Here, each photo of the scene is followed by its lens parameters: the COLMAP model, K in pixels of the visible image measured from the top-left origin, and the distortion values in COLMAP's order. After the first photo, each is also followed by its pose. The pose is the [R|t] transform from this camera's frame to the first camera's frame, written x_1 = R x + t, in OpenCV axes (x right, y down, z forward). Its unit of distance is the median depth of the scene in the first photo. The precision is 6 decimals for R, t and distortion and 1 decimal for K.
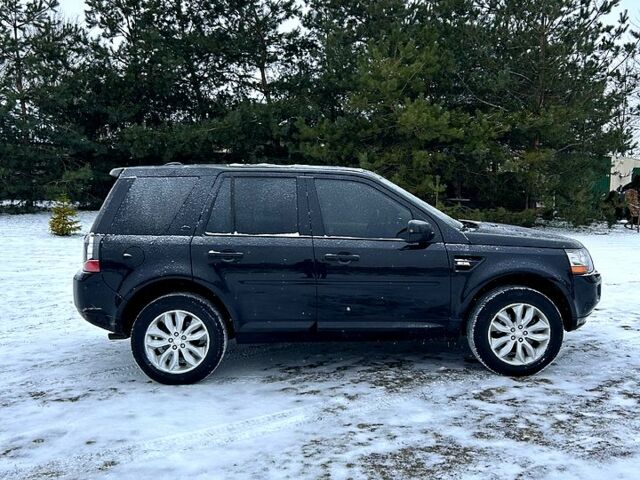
lens RADIAL K [[640.1, 0, 320.0], [0, 640.1, 240.0], [0, 0, 1]] dist [0.077697, -0.187385]
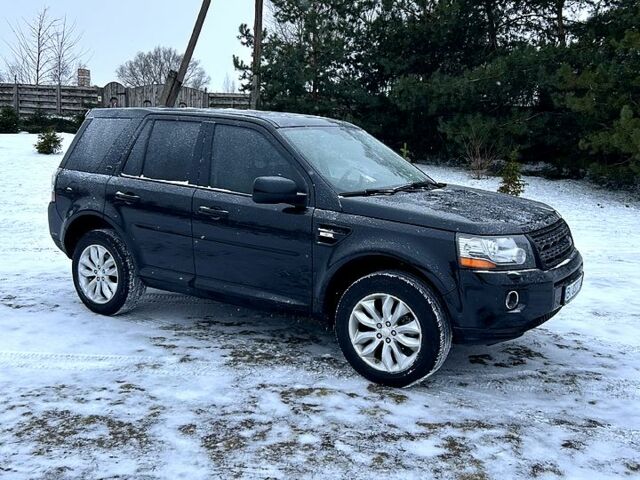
lens RADIAL K [[640.1, 0, 320.0], [0, 640.1, 240.0], [0, 0, 1]] dist [0.077697, -0.187385]
pose [[0.833035, 0.128500, -0.538090, 0.653725], [-0.090431, 0.991196, 0.096705, -0.034580], [0.545779, -0.031899, 0.837322, 0.306900]]
